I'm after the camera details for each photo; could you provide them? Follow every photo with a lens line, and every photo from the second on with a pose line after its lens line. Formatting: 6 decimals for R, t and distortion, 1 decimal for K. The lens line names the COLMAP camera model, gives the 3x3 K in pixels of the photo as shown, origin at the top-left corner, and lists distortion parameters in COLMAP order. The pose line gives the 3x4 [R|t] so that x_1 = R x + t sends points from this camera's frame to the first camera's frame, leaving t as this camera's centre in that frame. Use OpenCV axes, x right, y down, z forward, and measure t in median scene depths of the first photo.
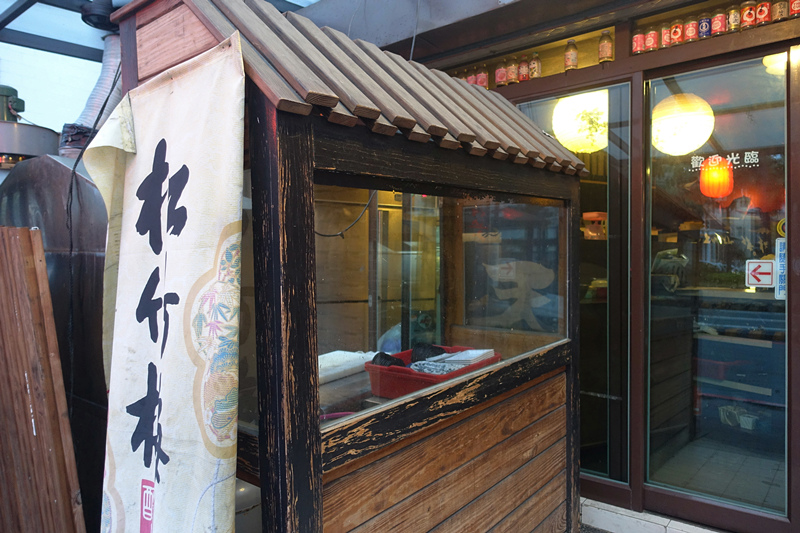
lens RADIAL K [[552.5, 0, 400.3], [0, 552.5, 268.5], [0, 0, 1]] dist [-0.011611, -0.001070]
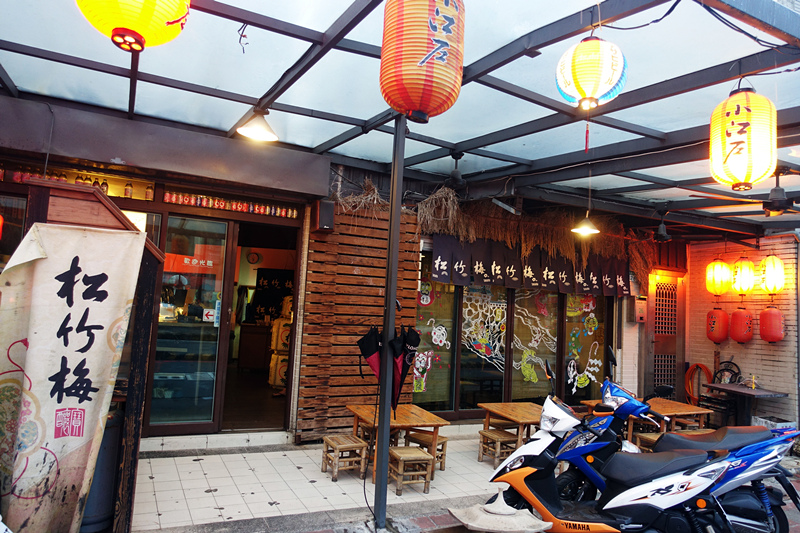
lens RADIAL K [[552.5, 0, 400.1], [0, 552.5, 266.5], [0, 0, 1]] dist [-0.011611, -0.001070]
pose [[0.408856, 0.098066, 0.907314, -1.929010], [-0.054058, 0.995066, -0.083191, -0.076860], [-0.910996, -0.015034, 0.412140, -1.133761]]
